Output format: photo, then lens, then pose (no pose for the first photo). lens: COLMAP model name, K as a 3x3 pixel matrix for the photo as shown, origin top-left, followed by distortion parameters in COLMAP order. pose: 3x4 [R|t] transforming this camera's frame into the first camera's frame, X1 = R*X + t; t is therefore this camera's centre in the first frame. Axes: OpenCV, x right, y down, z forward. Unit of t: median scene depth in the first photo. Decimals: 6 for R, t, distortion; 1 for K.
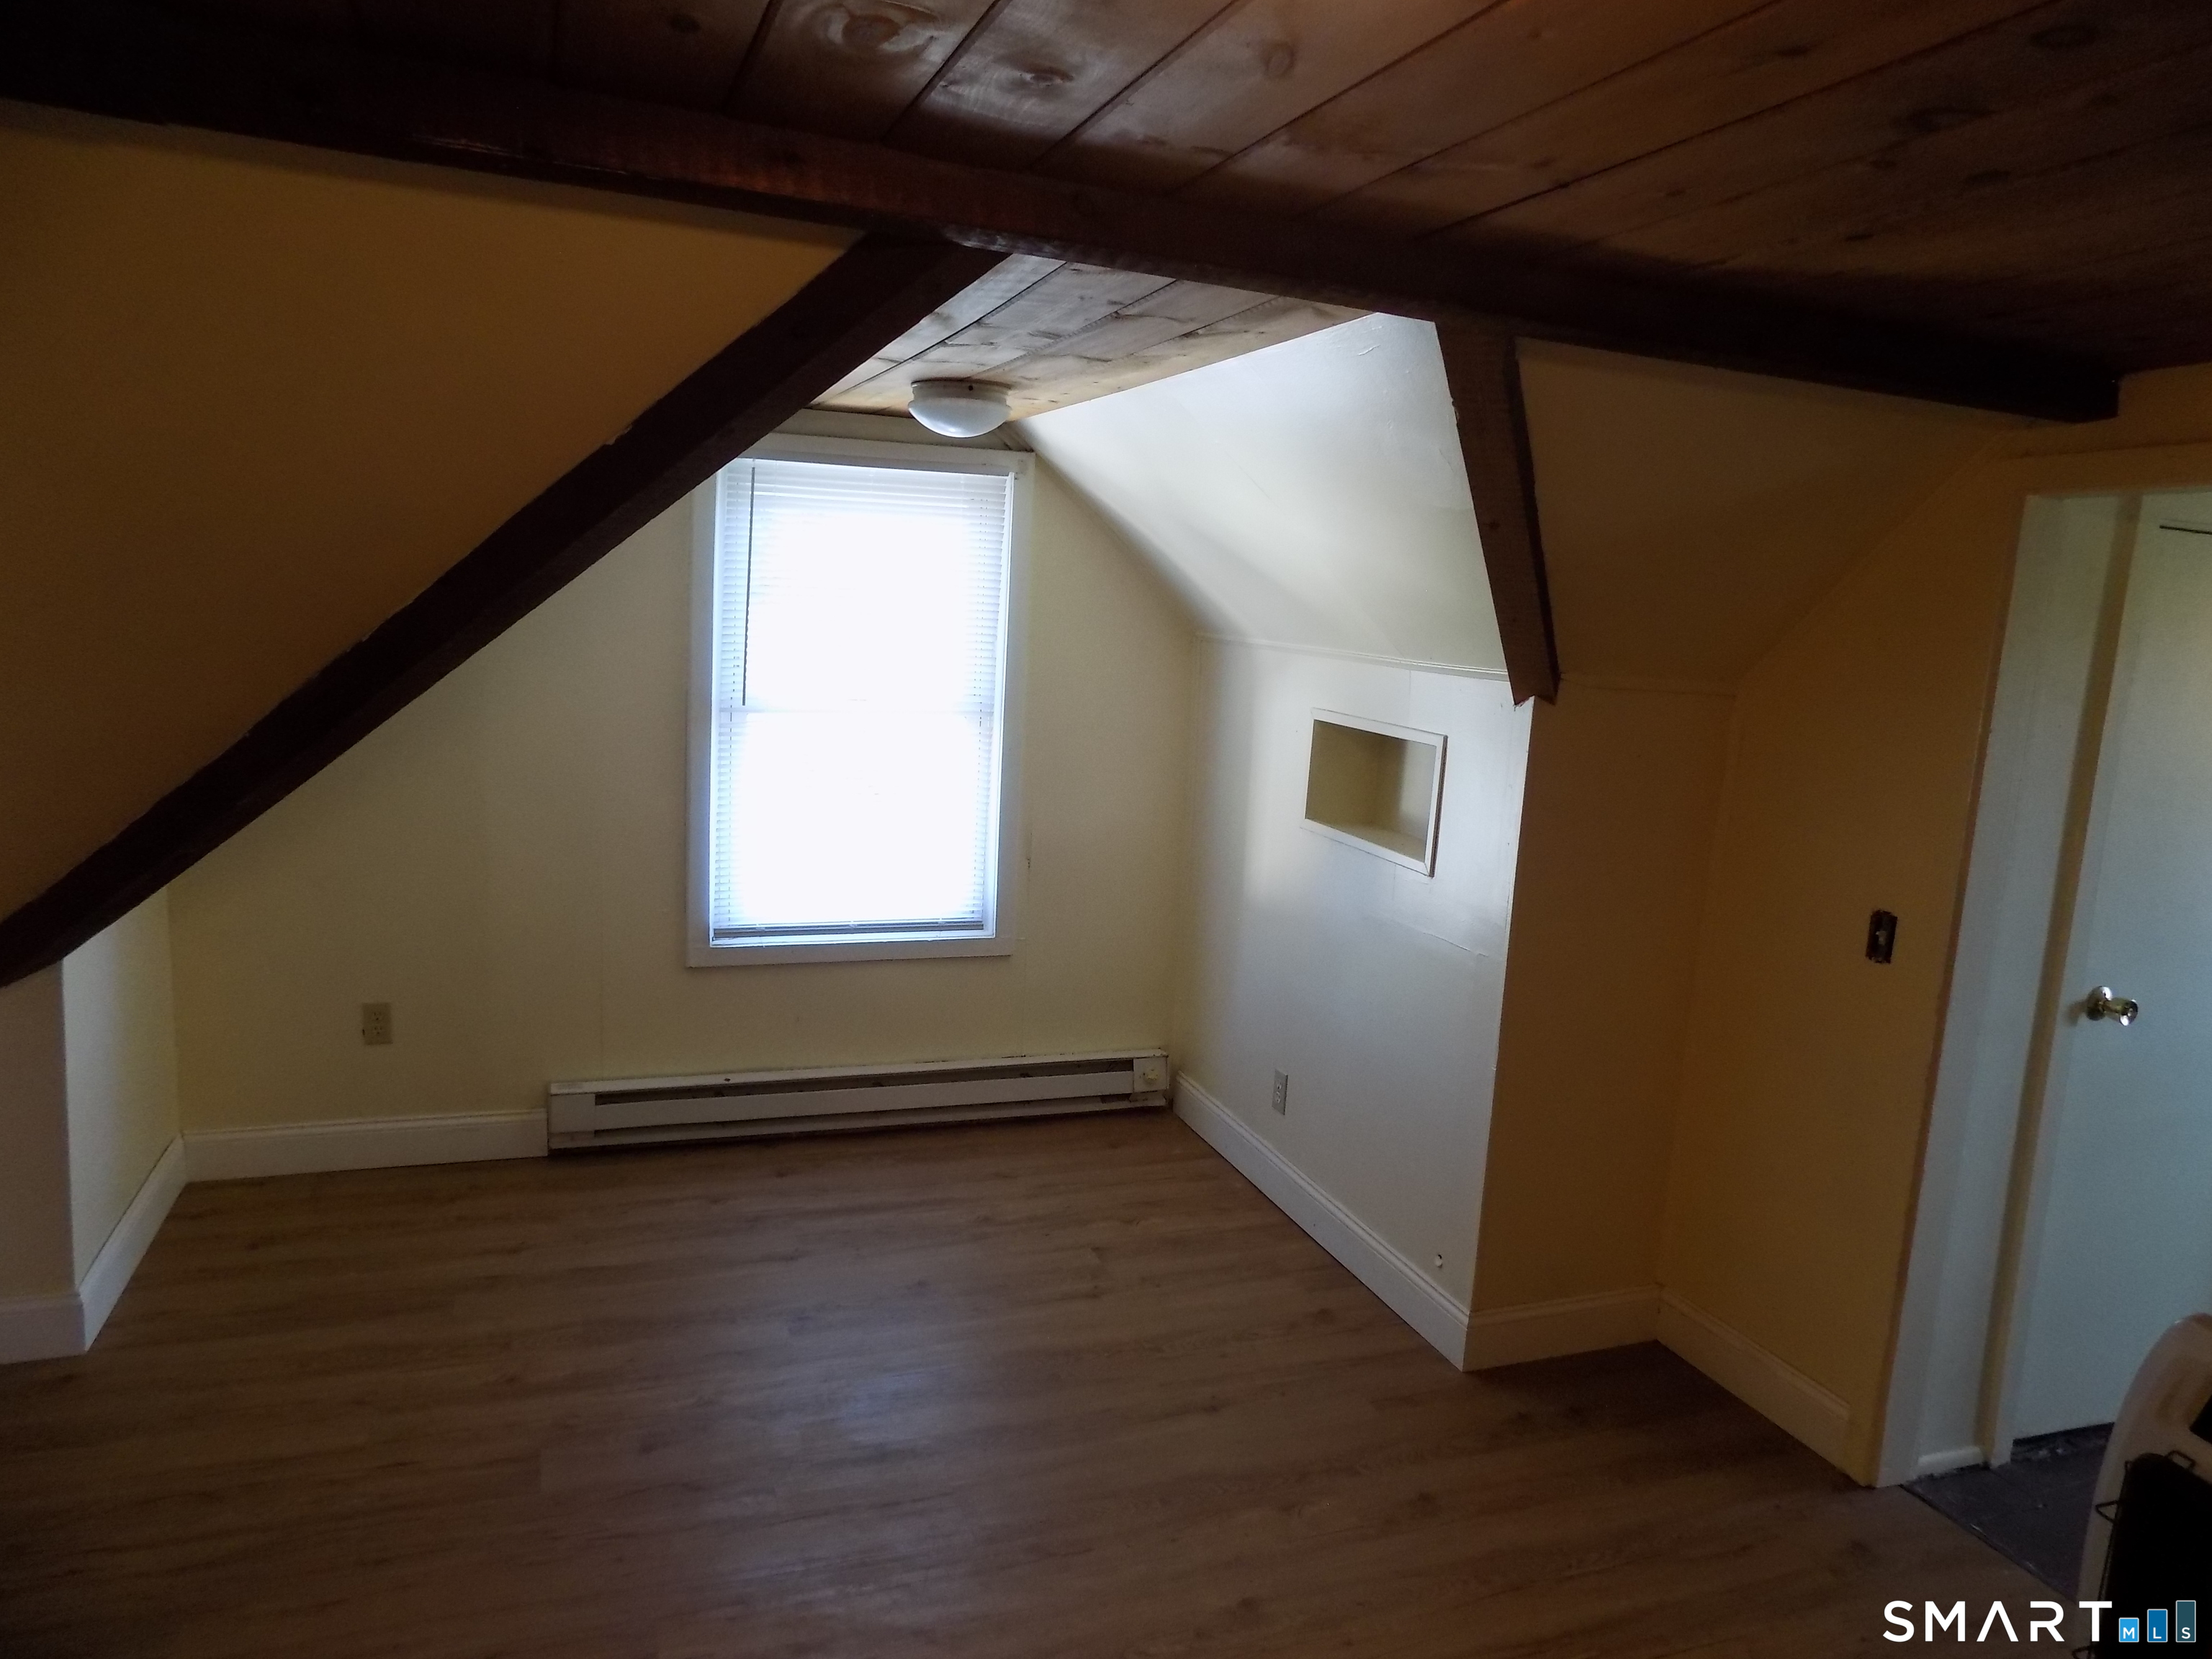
lens RADIAL K [[1496.8, 0, 1122.7], [0, 1496.8, 811.3], [0, 0, 1]] dist [-0.079182, 0.088873]
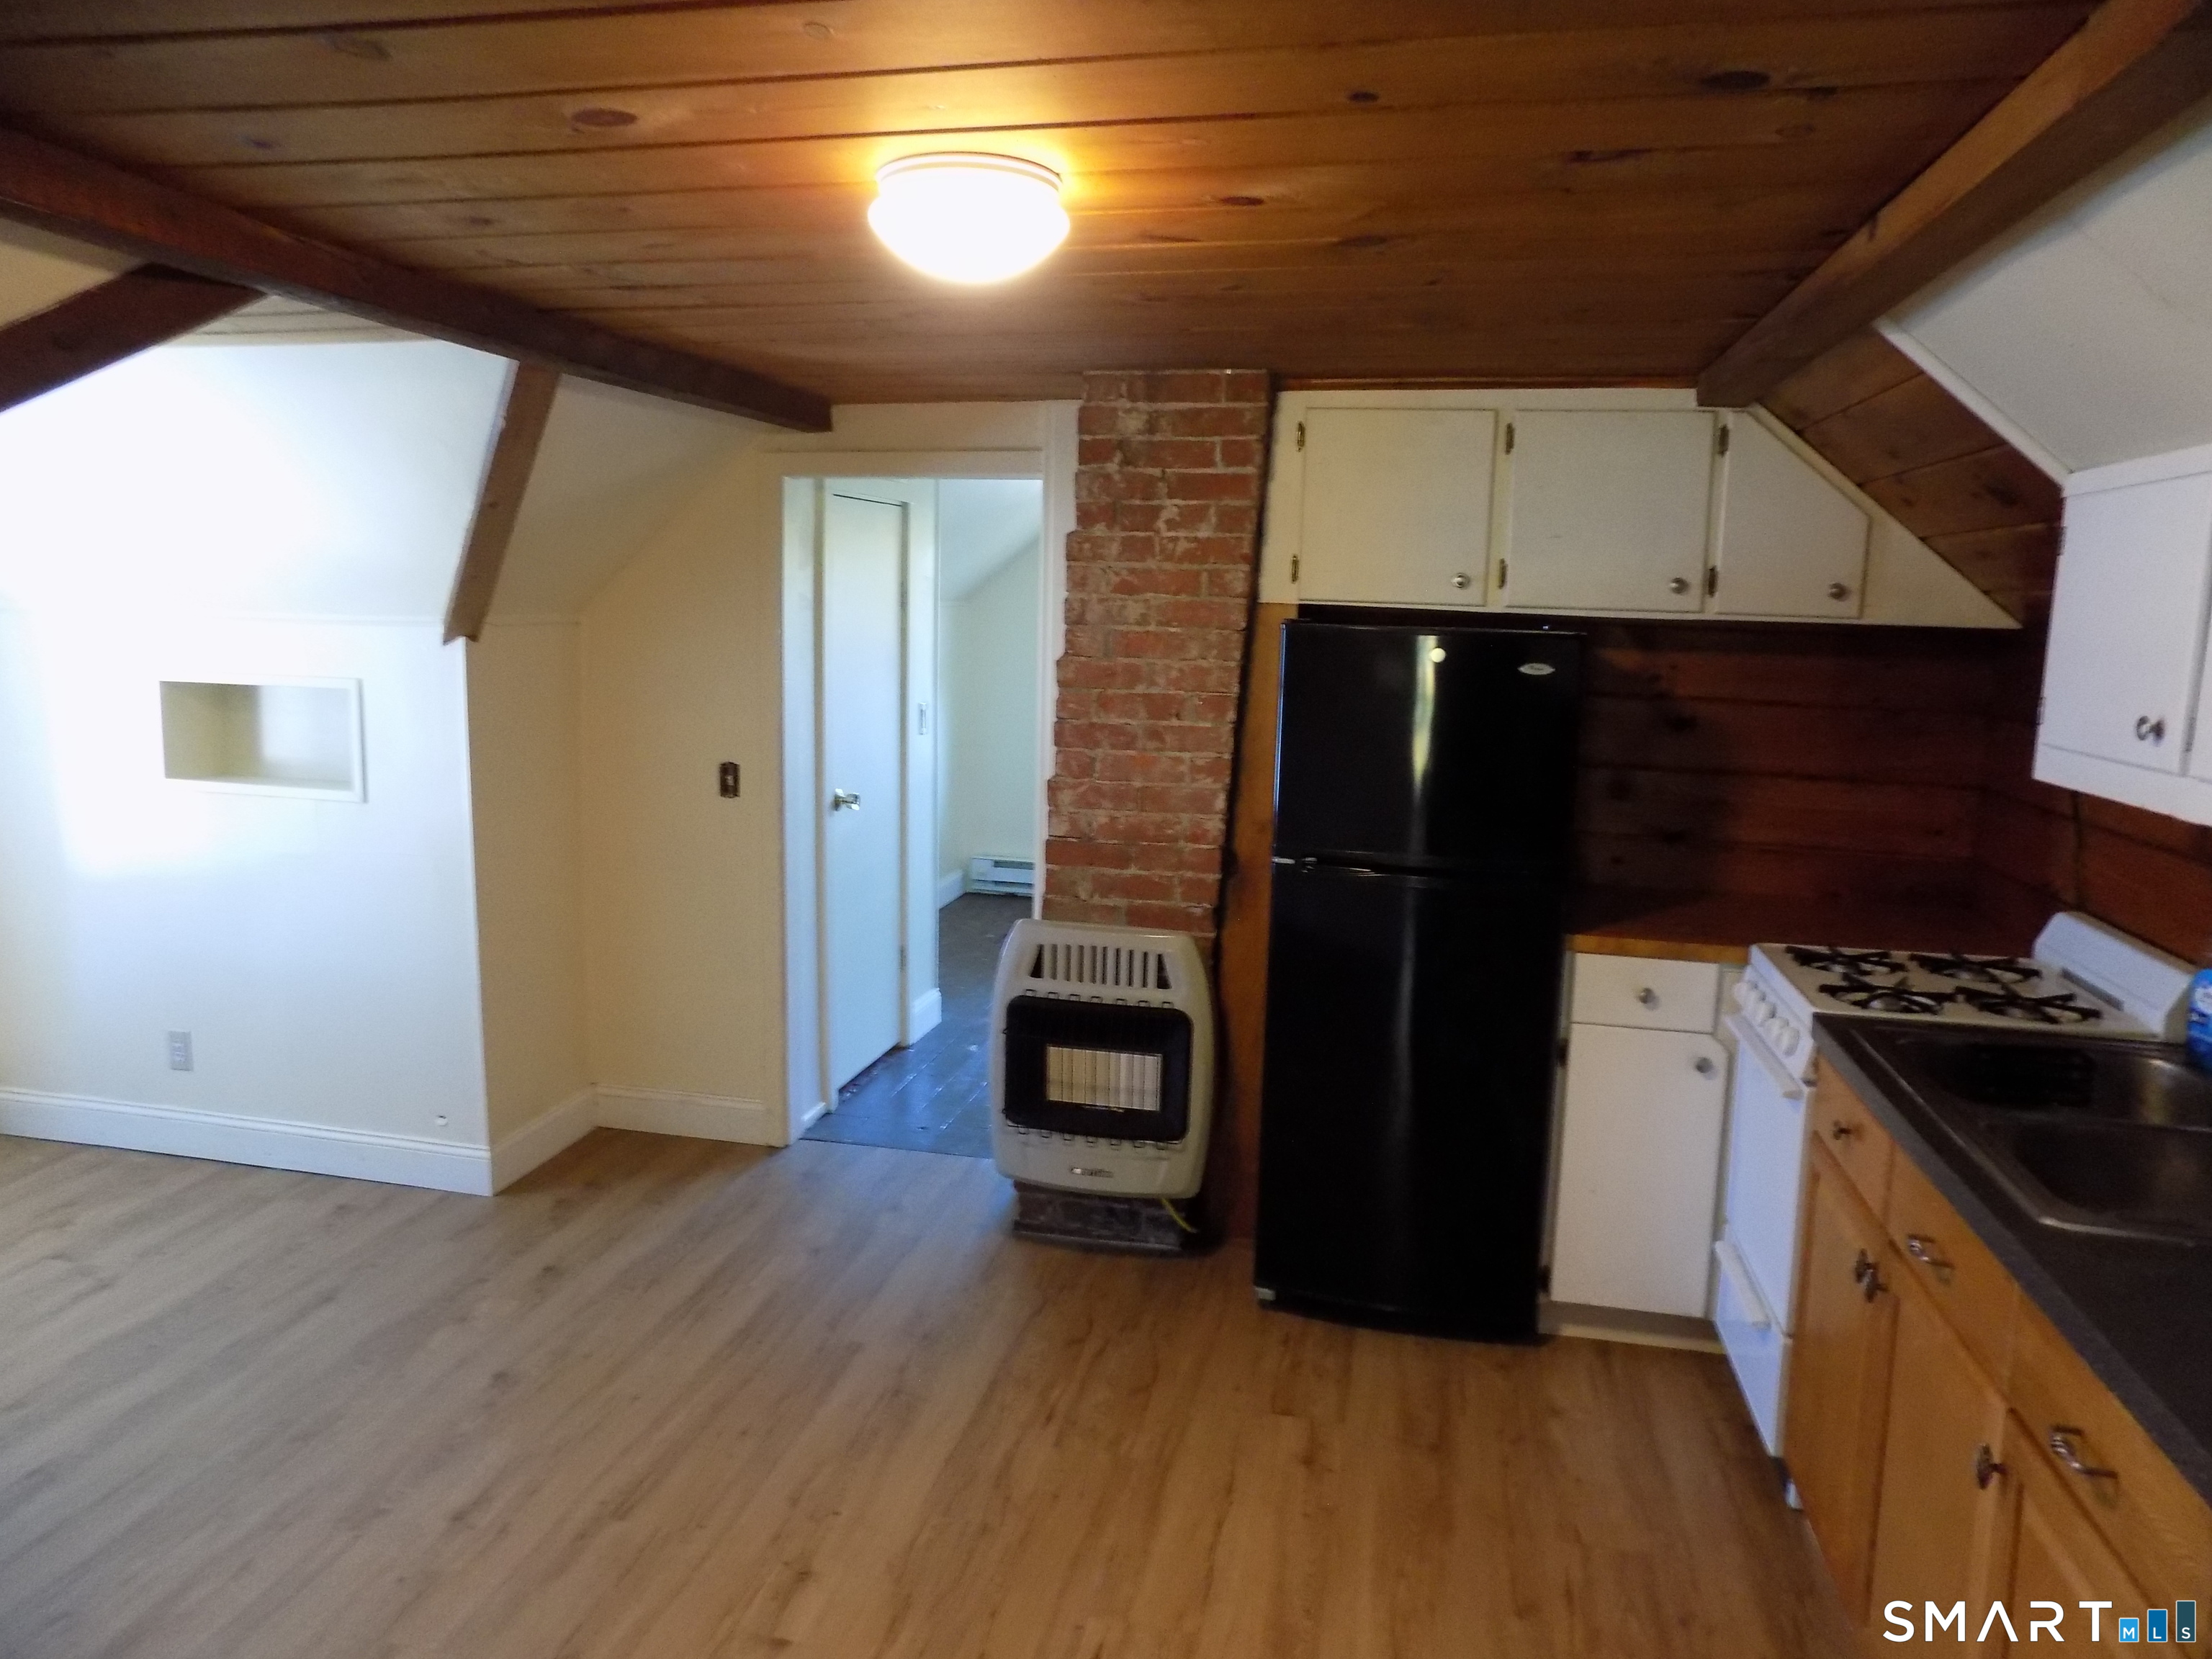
lens RADIAL K [[1496.8, 0, 1122.7], [0, 1496.8, 811.3], [0, 0, 1]] dist [-0.079182, 0.088873]
pose [[0.540612, -0.178865, 0.822038, -0.445638], [0.133198, 0.983010, 0.126293, -0.016398], [-0.830661, 0.041218, 0.555251, -0.121169]]
